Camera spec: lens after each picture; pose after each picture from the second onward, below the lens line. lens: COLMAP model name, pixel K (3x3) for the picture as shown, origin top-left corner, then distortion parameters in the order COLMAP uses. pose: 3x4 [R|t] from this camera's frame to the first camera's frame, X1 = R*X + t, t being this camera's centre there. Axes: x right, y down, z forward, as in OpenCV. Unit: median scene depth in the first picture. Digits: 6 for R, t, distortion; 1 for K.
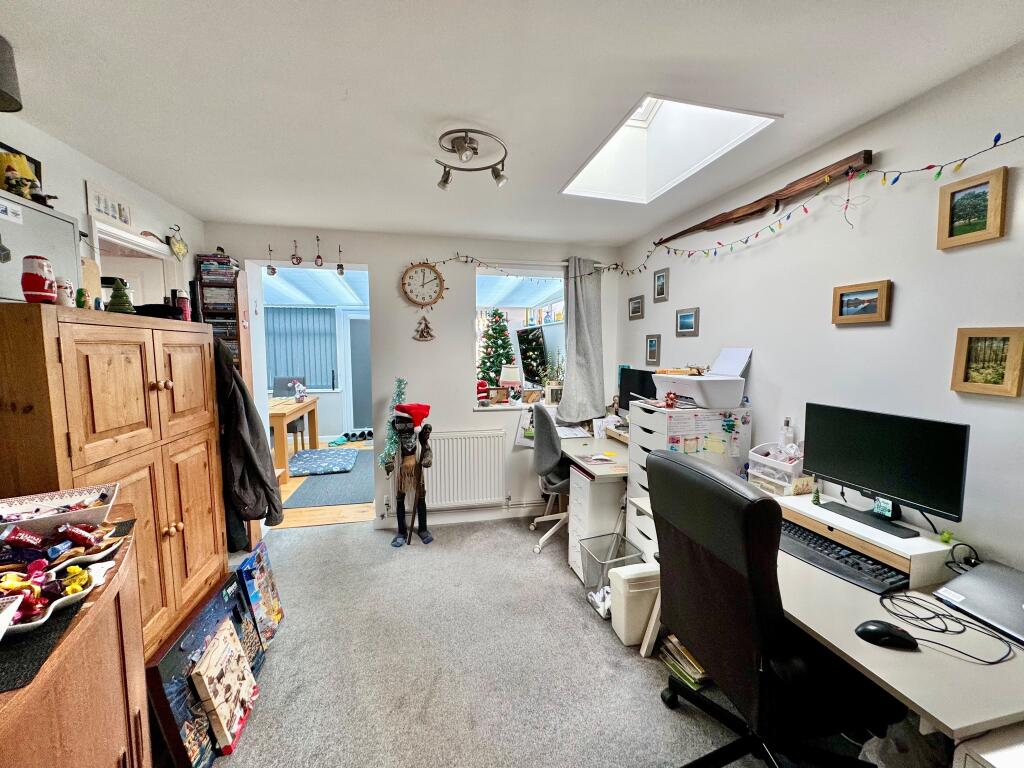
lens RADIAL K [[406.4, 0, 510.8], [0, 406.4, 382.4], [0, 0, 1]] dist [-0.003019, -0.000062]
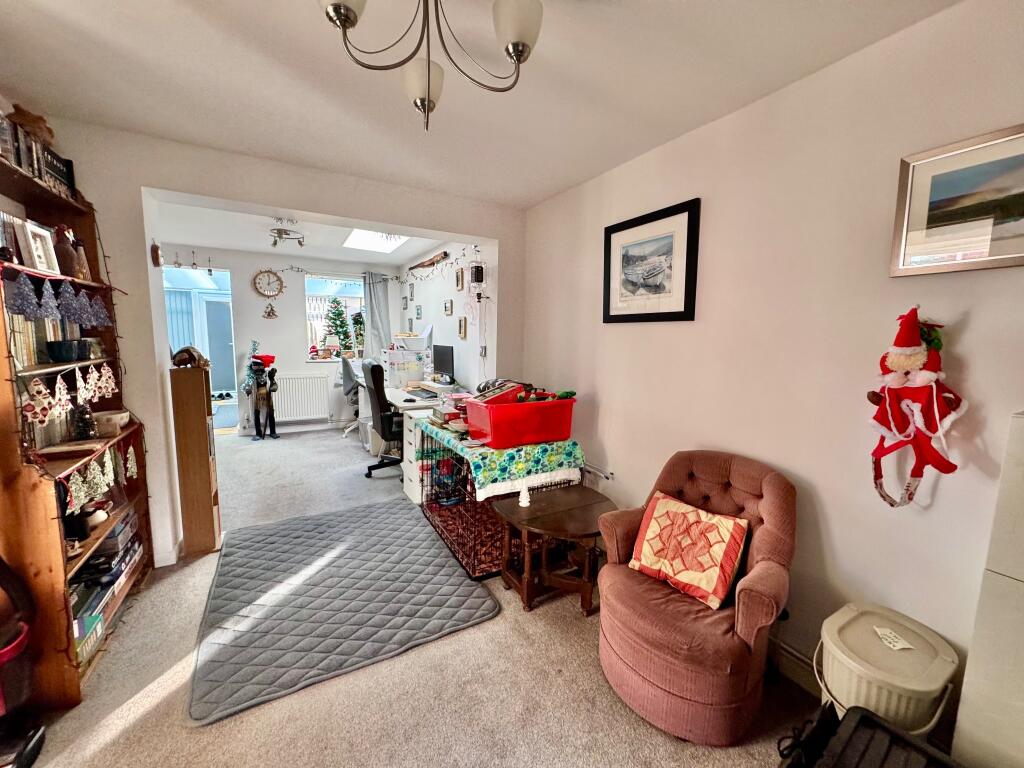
lens RADIAL K [[406.4, 0, 512.9], [0, 406.4, 383.4], [0, 0, 1]] dist [-0.003019, -0.000062]
pose [[0.954949, -0.018421, 0.296197, 0.230761], [0.008377, 0.999347, 0.035142, 0.110963], [-0.296651, -0.031077, 0.954480, -0.862176]]
